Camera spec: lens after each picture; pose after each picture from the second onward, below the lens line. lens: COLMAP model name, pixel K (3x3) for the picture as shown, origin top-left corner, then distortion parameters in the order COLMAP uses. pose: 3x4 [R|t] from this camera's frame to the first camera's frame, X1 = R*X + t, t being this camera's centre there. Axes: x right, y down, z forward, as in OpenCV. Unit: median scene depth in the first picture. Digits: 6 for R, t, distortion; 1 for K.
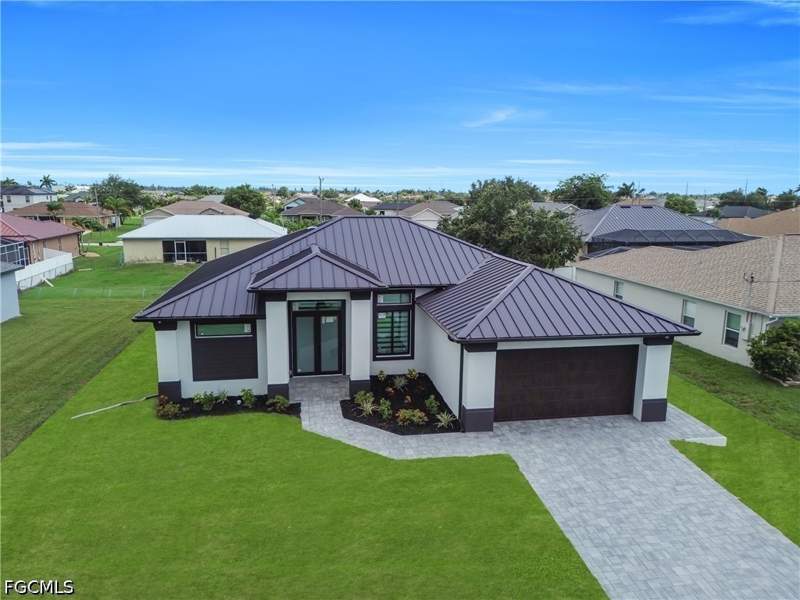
lens RADIAL K [[561.6, 0, 400.0], [0, 561.6, 300.0], [0, 0, 1]] dist [0.055542, -0.067656]
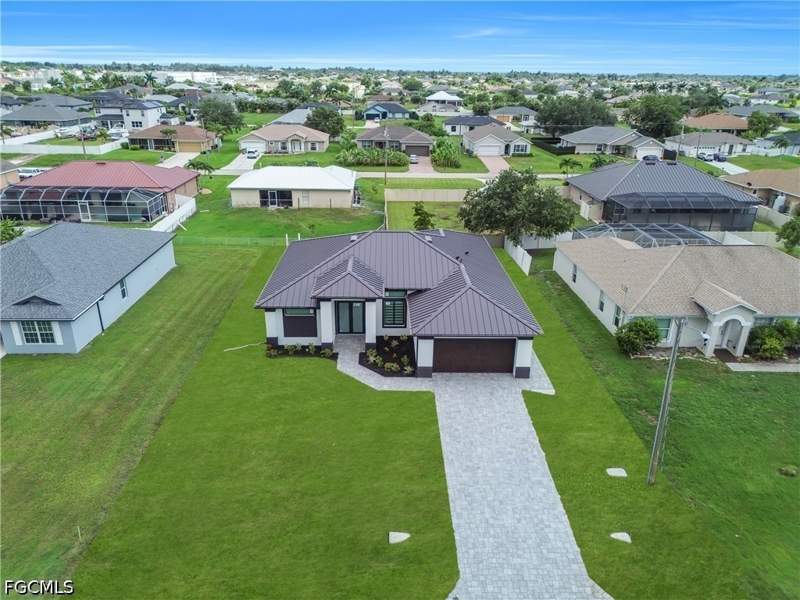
lens RADIAL K [[561.6, 0, 400.0], [0, 561.6, 300.0], [0, 0, 1]] dist [0.055542, -0.067656]
pose [[0.988607, 0.061108, -0.137555, 0.271291], [-0.033108, 0.979780, 0.197318, -0.363913], [0.146831, -0.190516, 0.970641, -0.753107]]
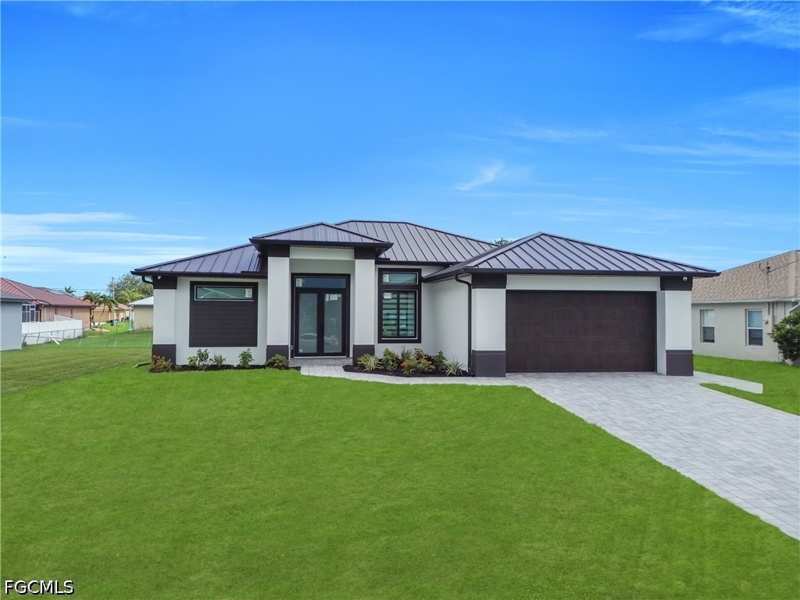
lens RADIAL K [[561.6, 0, 400.0], [0, 561.6, 300.0], [0, 0, 1]] dist [0.055542, -0.067656]
pose [[0.999827, -0.005939, -0.017612, 0.007160], [0.002137, 0.978018, -0.208511, 0.267071], [0.018463, 0.208437, 0.977861, 0.058204]]
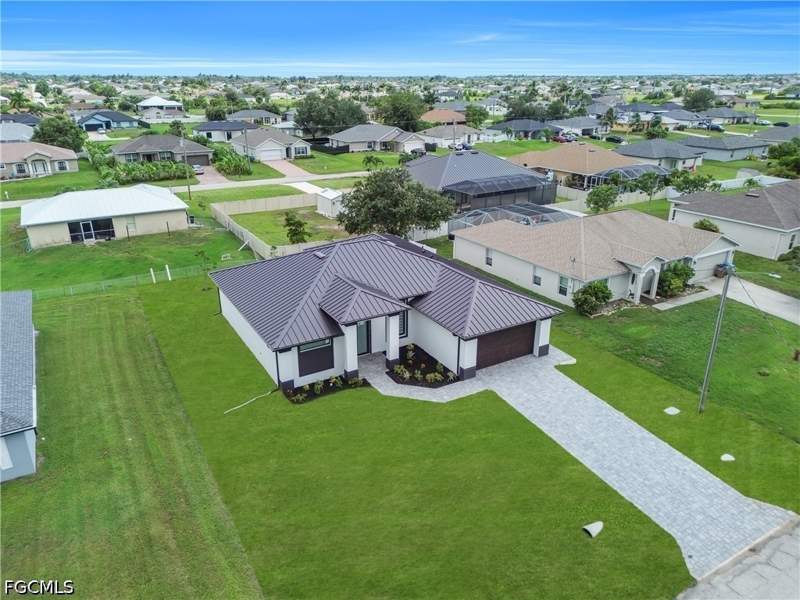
lens RADIAL K [[561.6, 0, 400.0], [0, 561.6, 300.0], [0, 0, 1]] dist [0.055542, -0.067656]
pose [[0.937512, -0.137731, 0.319534, -0.584760], [0.074532, 0.976498, 0.202230, -0.386153], [-0.339878, -0.165777, 0.925744, -0.581409]]
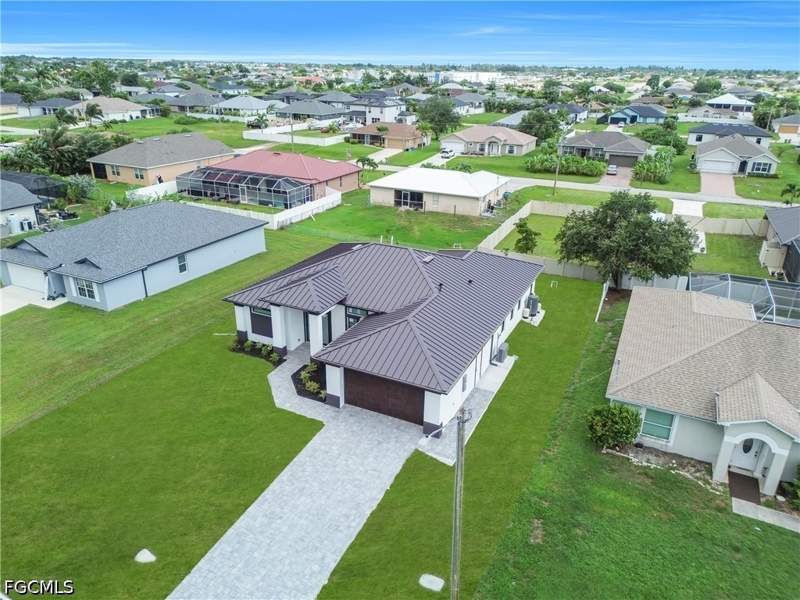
lens RADIAL K [[561.6, 0, 400.0], [0, 561.6, 300.0], [0, 0, 1]] dist [0.055542, -0.067656]
pose [[0.806839, 0.228149, -0.544940, 1.072756], [-0.116717, 0.965799, 0.231539, -0.473346], [0.579128, -0.123211, 0.805872, -0.250338]]
